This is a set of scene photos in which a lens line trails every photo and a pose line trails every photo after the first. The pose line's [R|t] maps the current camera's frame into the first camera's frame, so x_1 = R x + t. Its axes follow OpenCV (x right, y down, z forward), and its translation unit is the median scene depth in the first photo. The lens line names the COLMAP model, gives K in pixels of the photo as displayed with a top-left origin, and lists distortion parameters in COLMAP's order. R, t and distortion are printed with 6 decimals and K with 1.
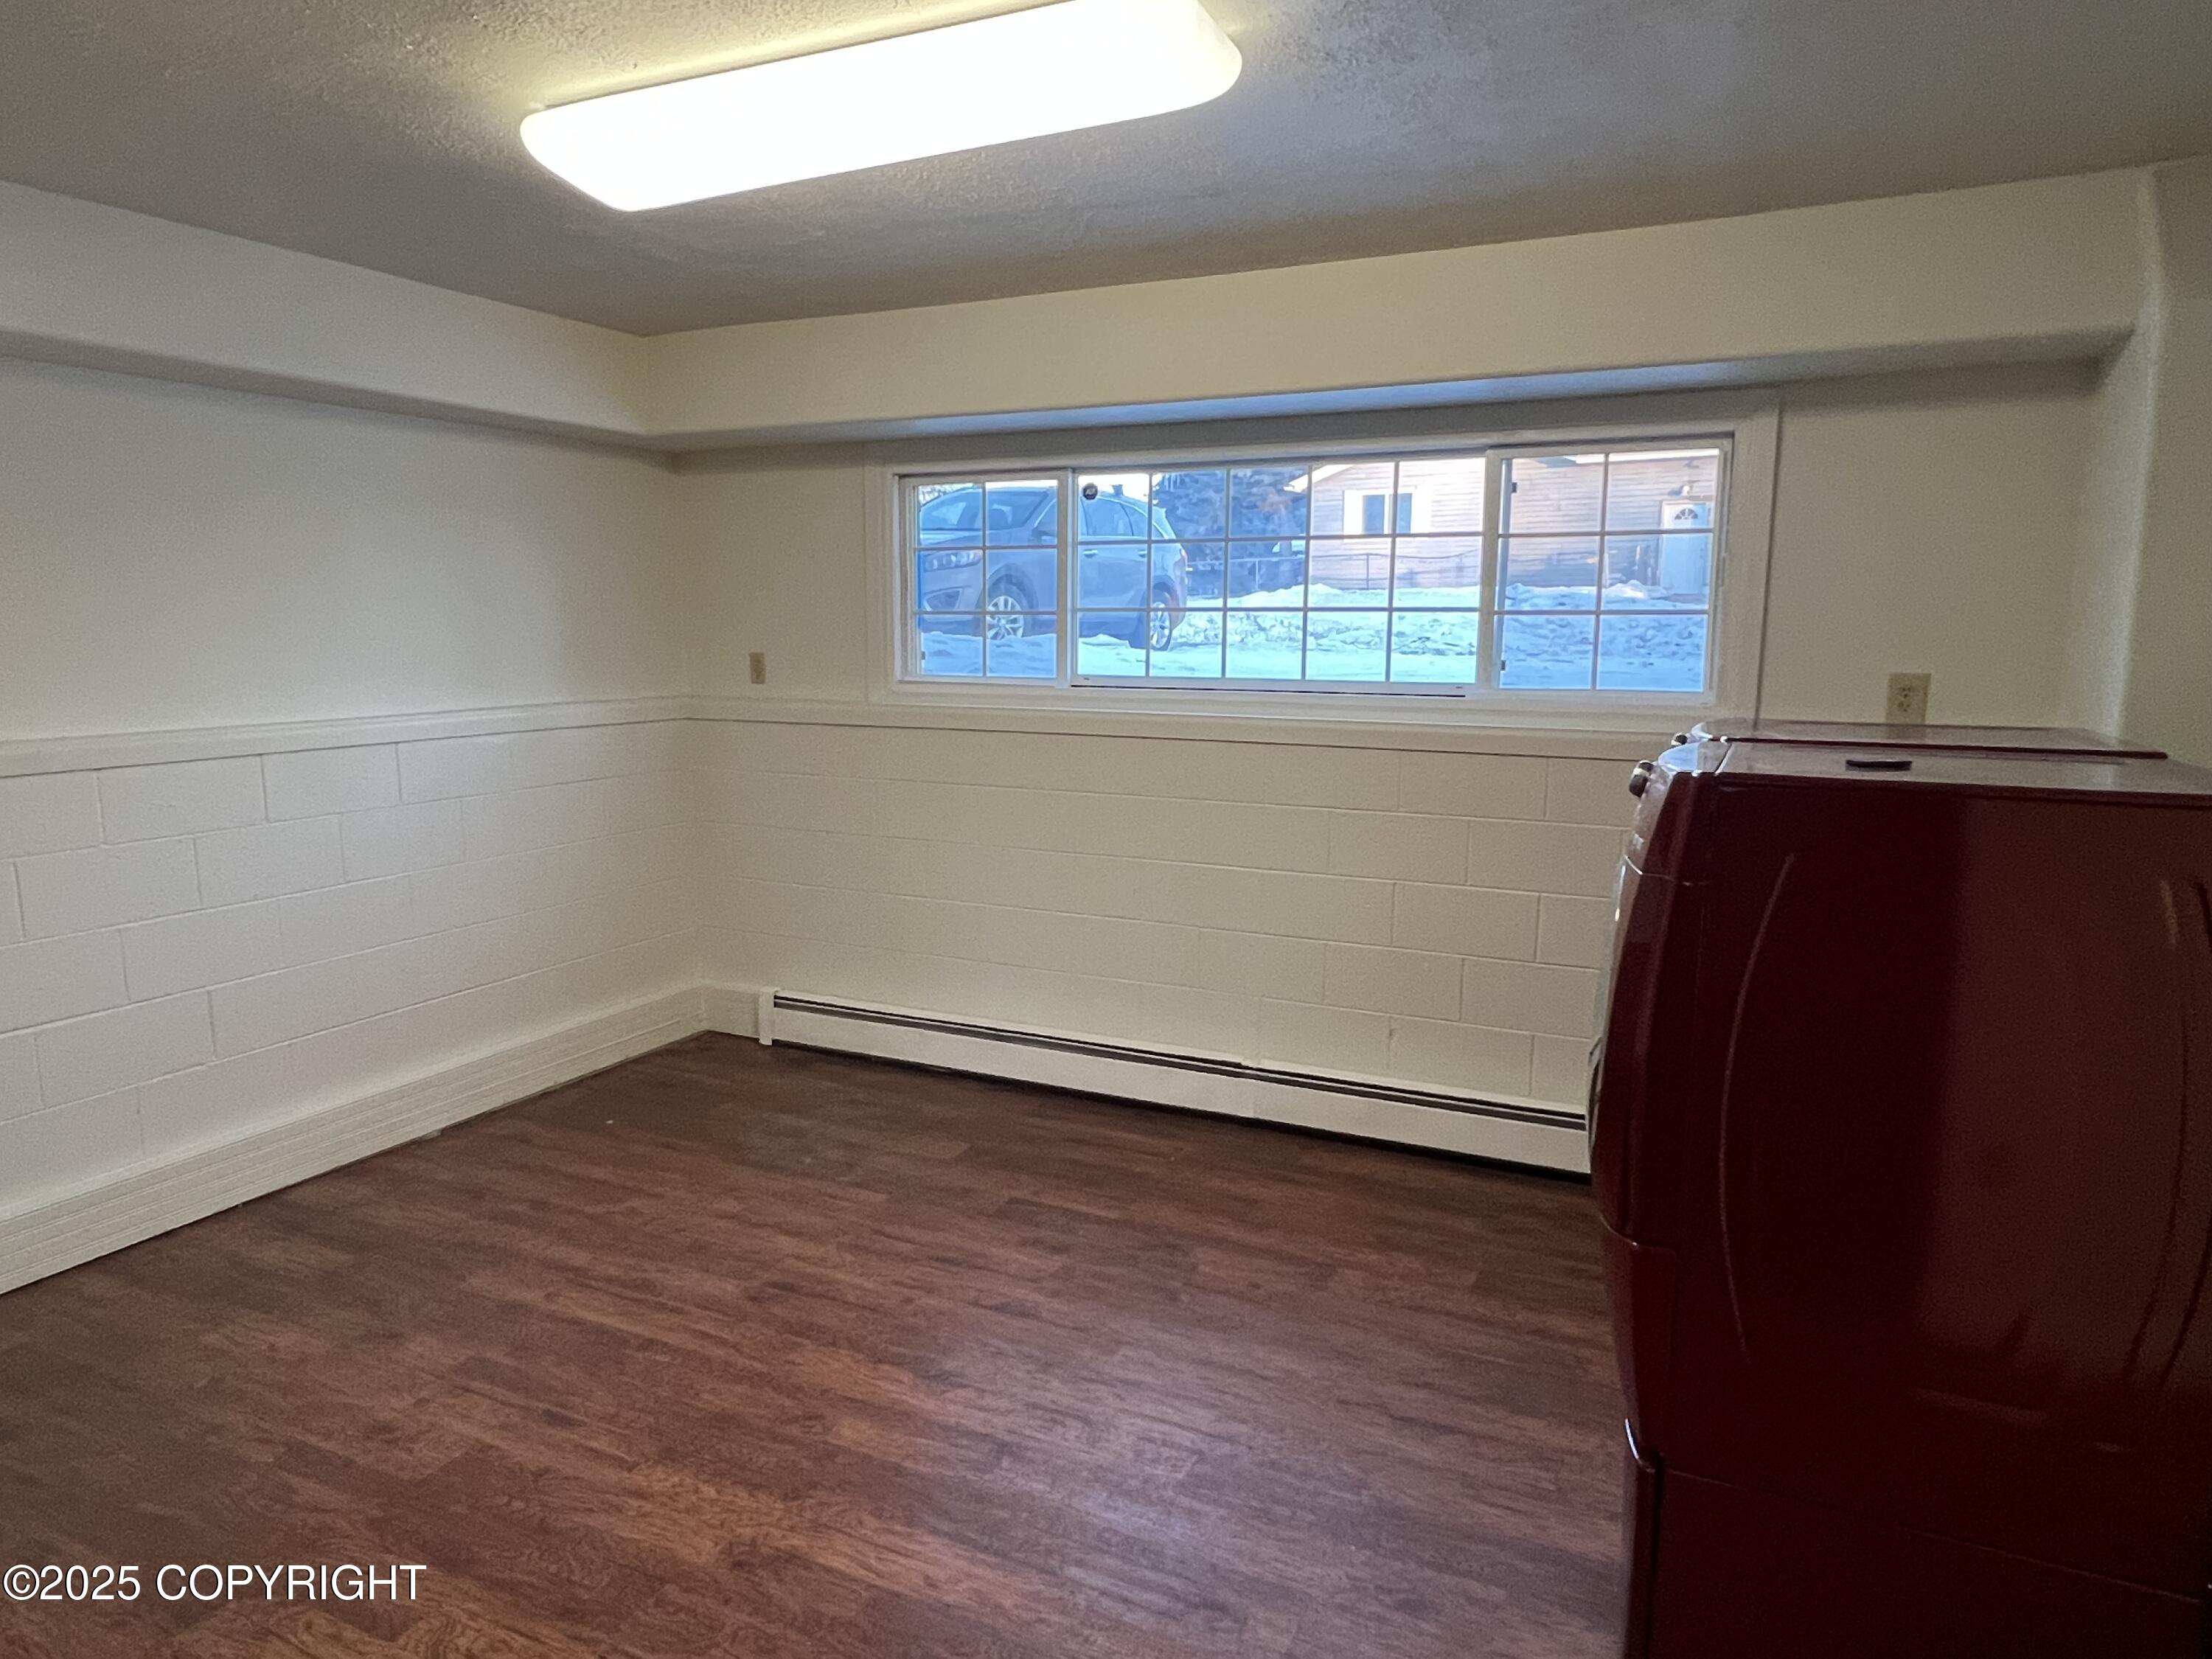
lens RADIAL K [[1385.8, 0, 1107.9], [0, 1385.8, 841.3], [0, 0, 1]] dist [-0.000124, 0.001129]
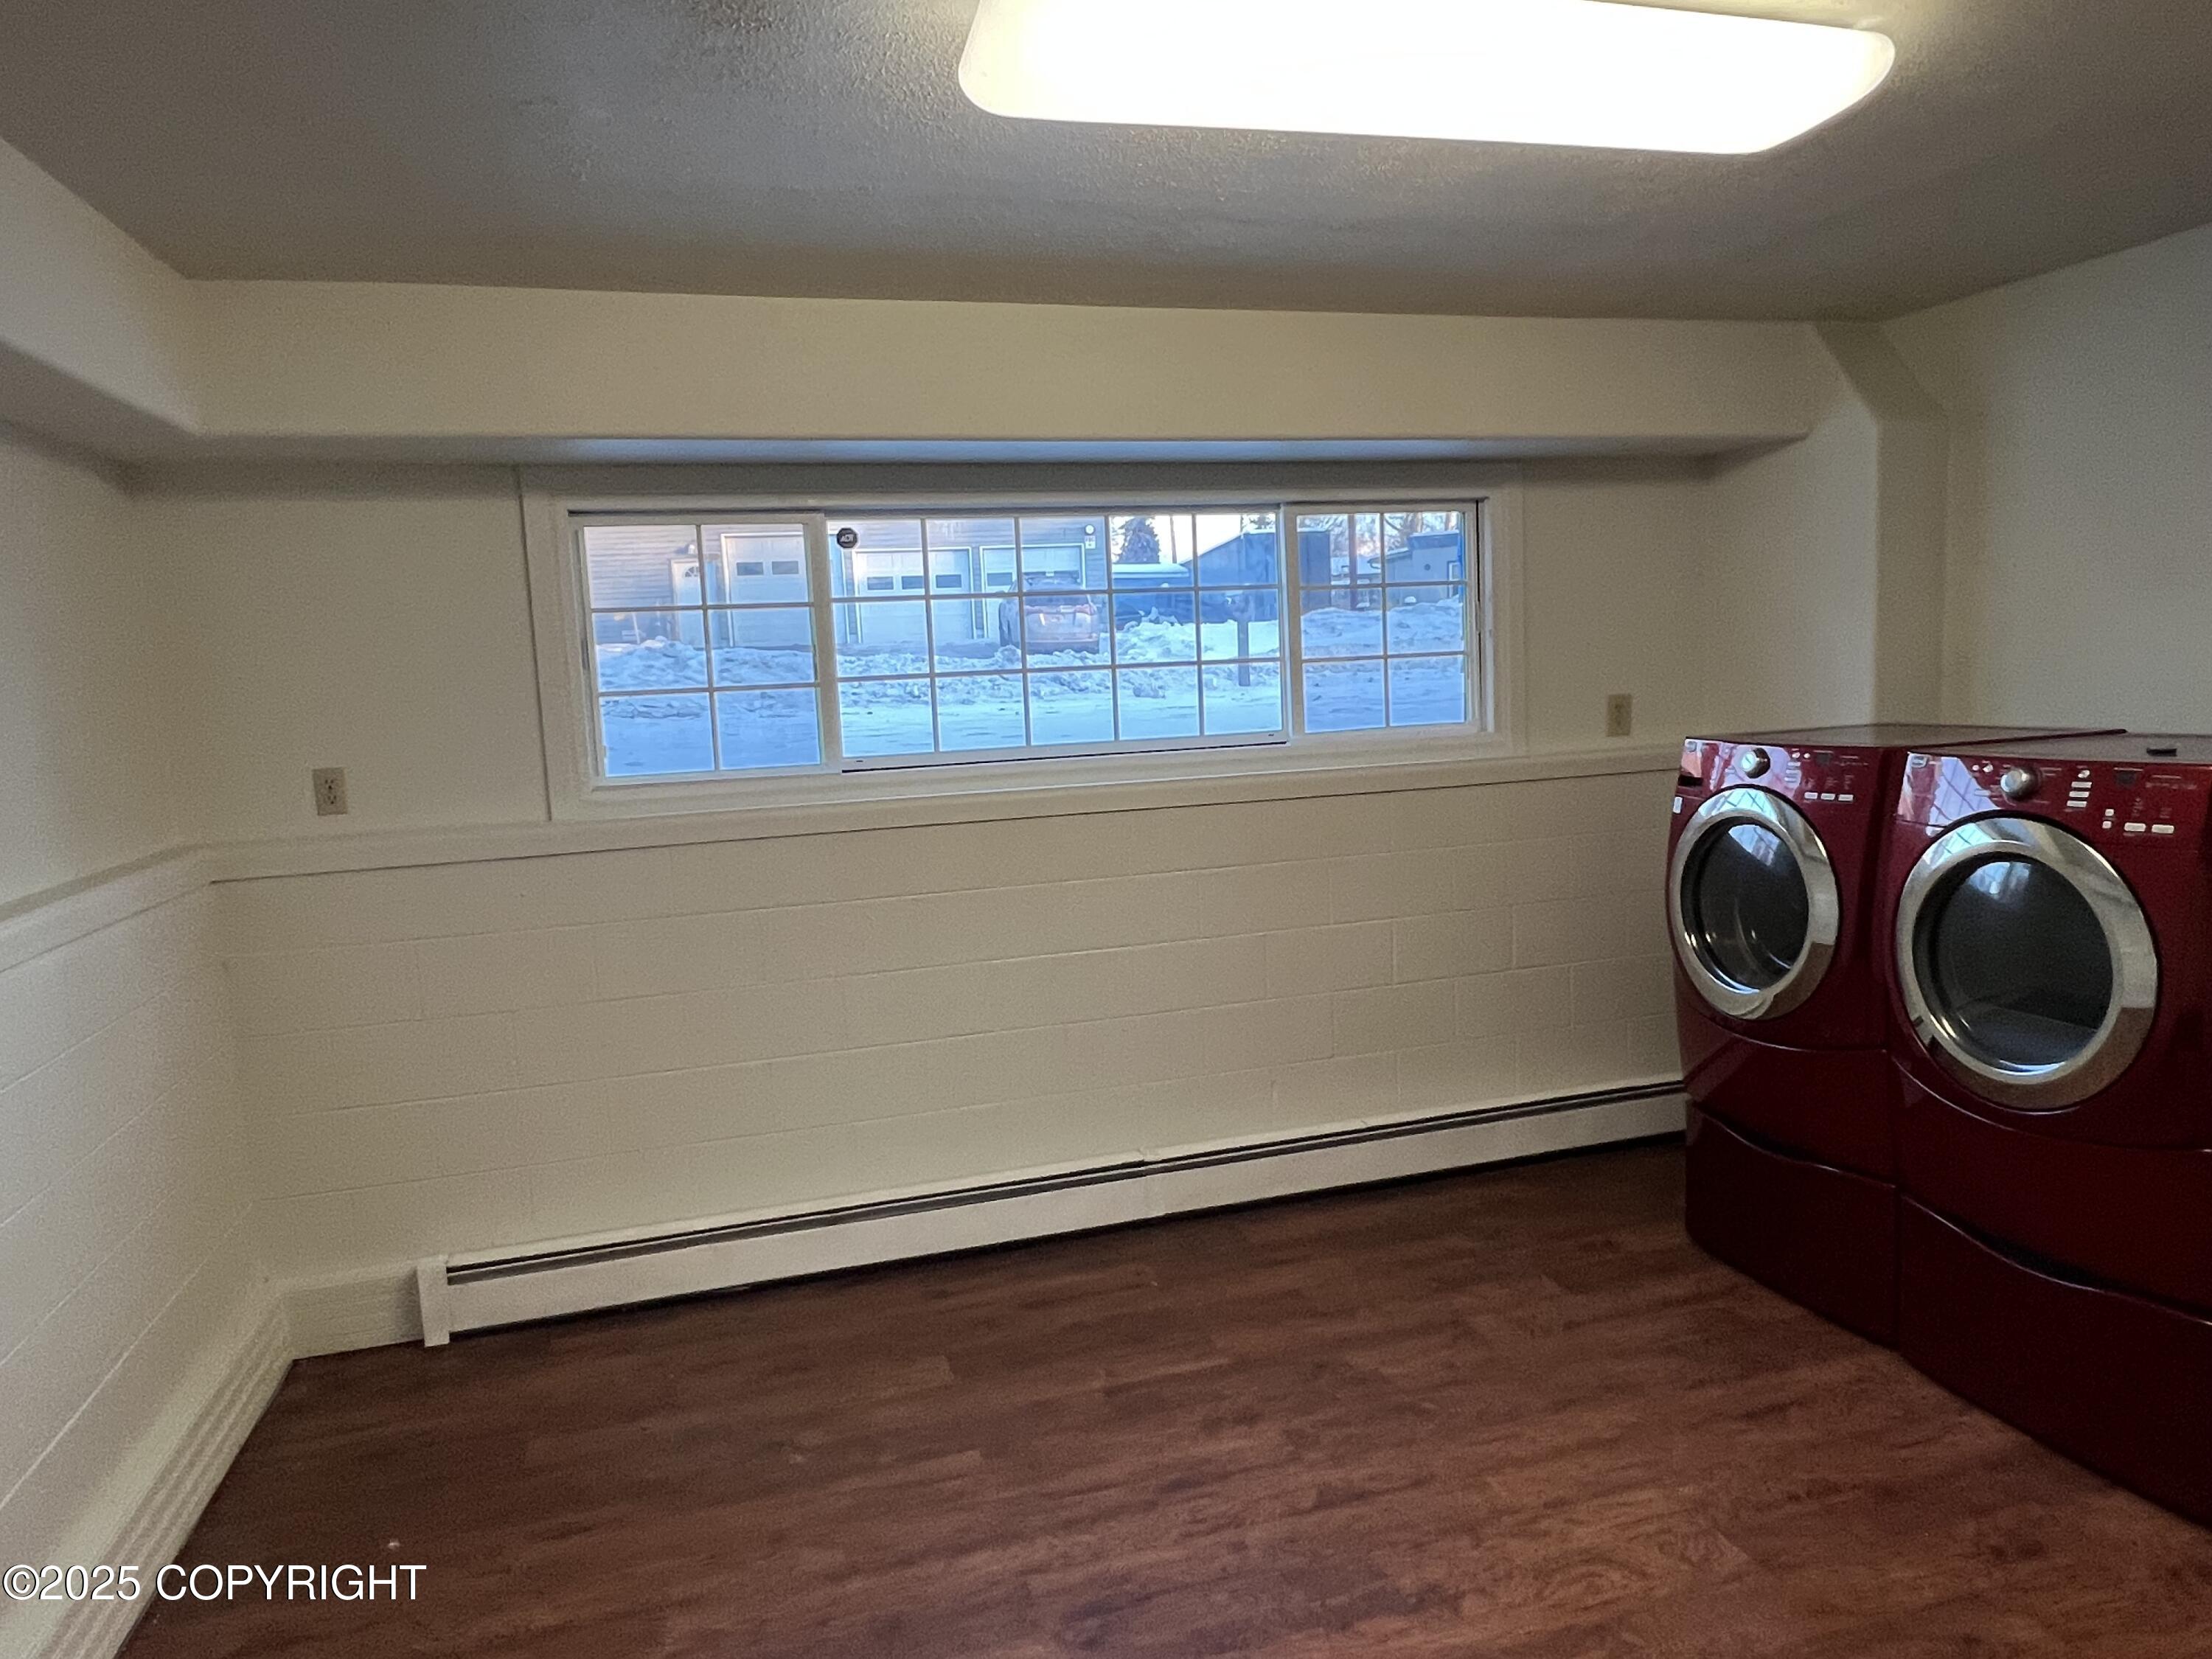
lens RADIAL K [[1384.2, 0, 1107.8], [0, 1384.2, 818.1], [0, 0, 1]] dist [-0.006145, -0.001896]
pose [[0.738338, -0.115195, 0.664521, -0.524151], [0.152200, 0.988347, 0.002224, -0.071455], [-0.657033, 0.099498, 0.747267, 0.325744]]
